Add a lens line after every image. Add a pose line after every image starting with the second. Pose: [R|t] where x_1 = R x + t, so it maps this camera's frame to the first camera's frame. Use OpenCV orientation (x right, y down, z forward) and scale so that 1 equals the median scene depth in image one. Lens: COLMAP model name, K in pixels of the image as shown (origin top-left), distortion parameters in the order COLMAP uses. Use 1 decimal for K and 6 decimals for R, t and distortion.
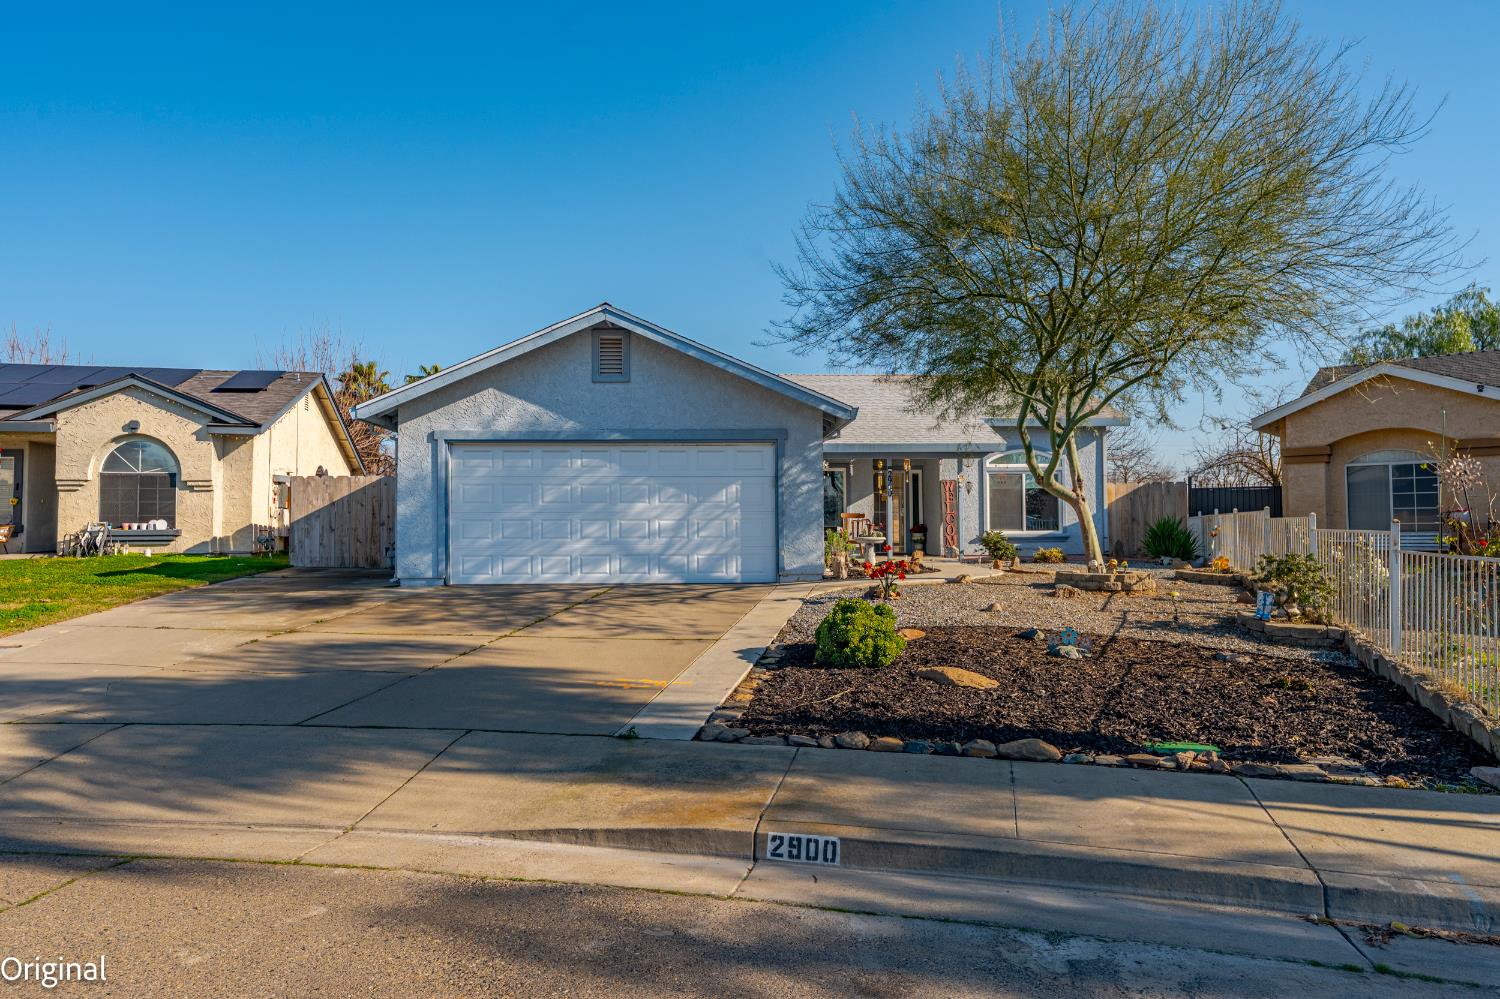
lens RADIAL K [[839.3, 0, 750.0], [0, 839.3, 499.5], [0, 0, 1]] dist [-0.000527, 0.000646]
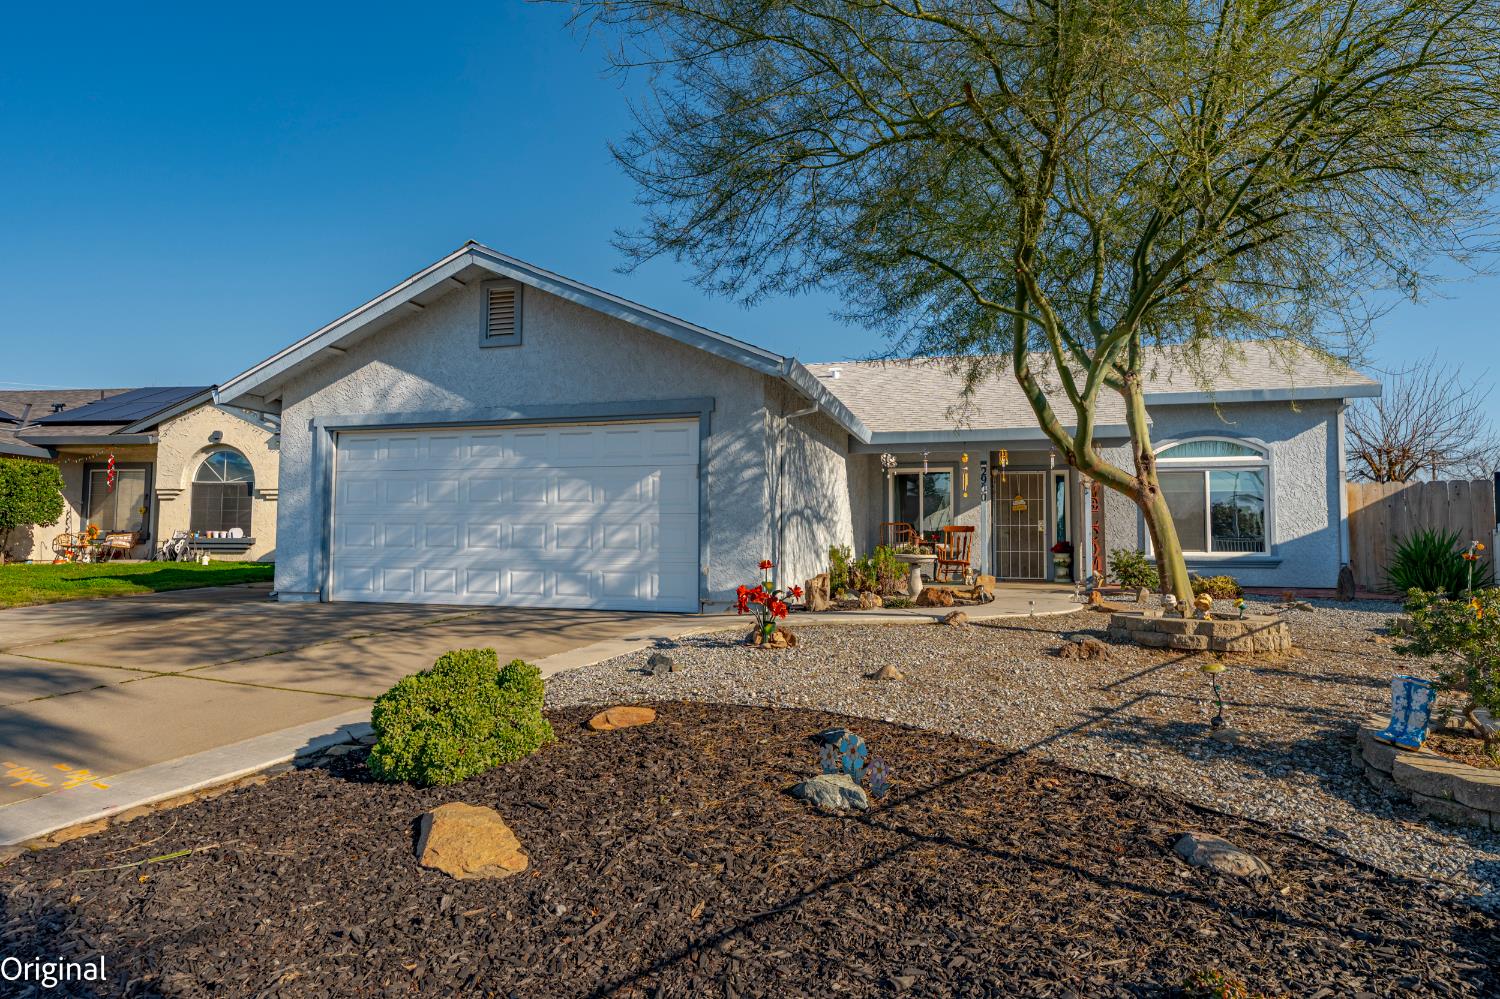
lens RADIAL K [[839.3, 0, 750.0], [0, 839.3, 499.5], [0, 0, 1]] dist [-0.000527, 0.000646]
pose [[0.949027, -0.005659, -0.315143, 0.296111], [-0.003026, 0.999629, -0.027061, 0.022074], [0.315180, 0.026635, 0.948658, 0.335992]]
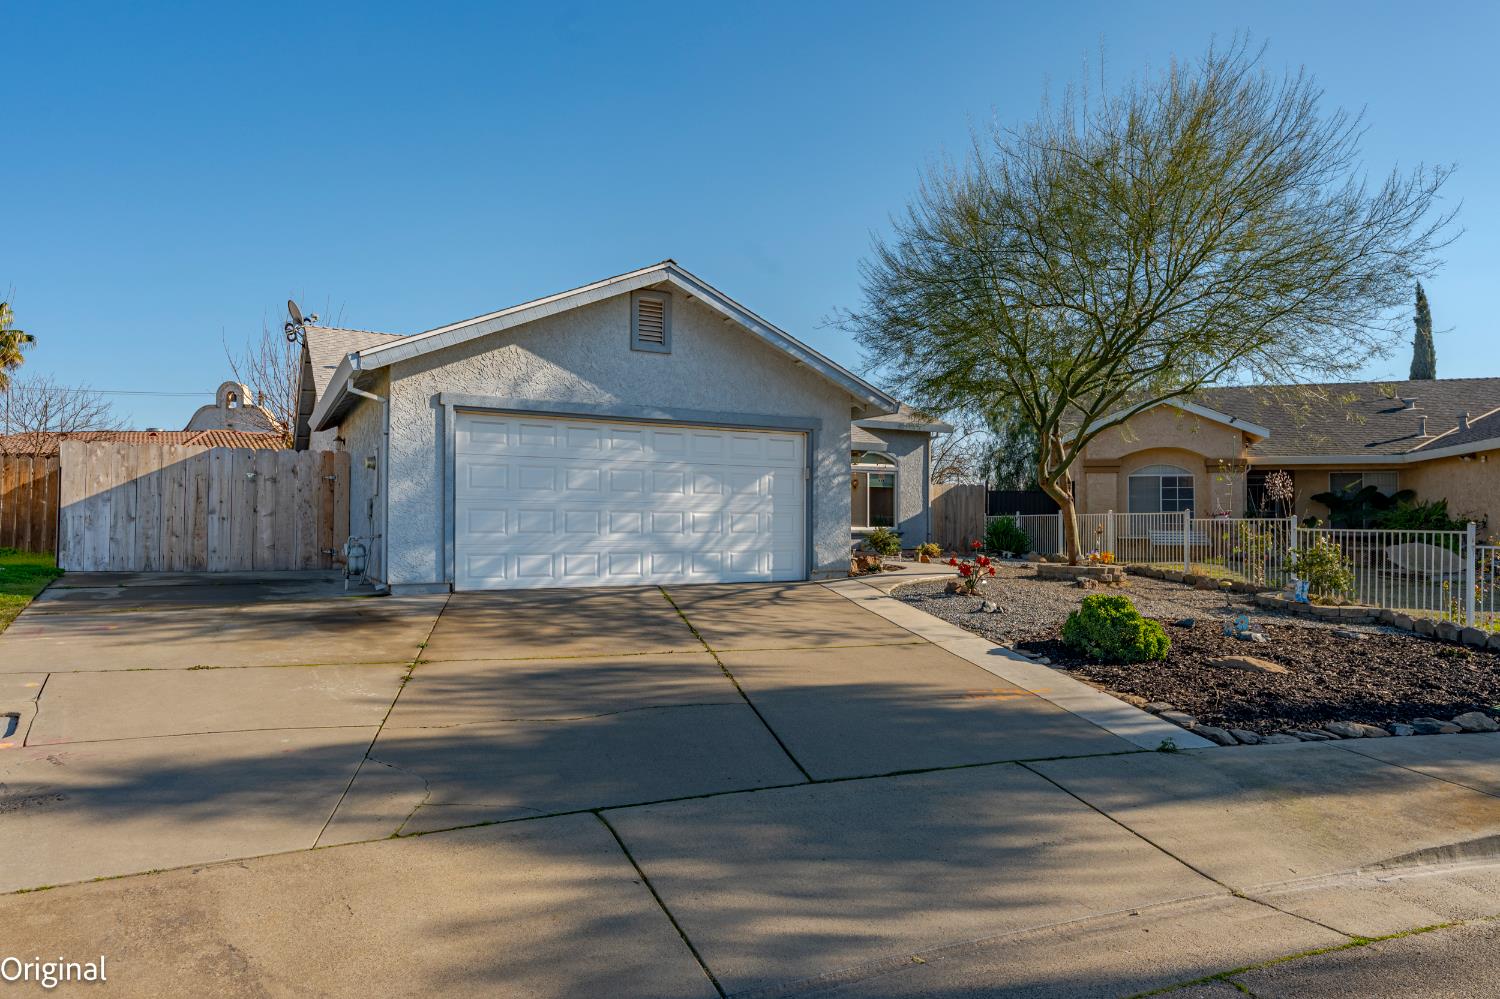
lens RADIAL K [[843.3, 0, 750.0], [0, 843.3, 499.5], [0, 0, 1]] dist [0.004036, 0.000962]
pose [[0.898631, 0.020930, 0.438206, -0.448110], [-0.023815, 0.999716, 0.001088, 0.008787], [-0.438059, -0.011413, 0.898874, 0.170905]]
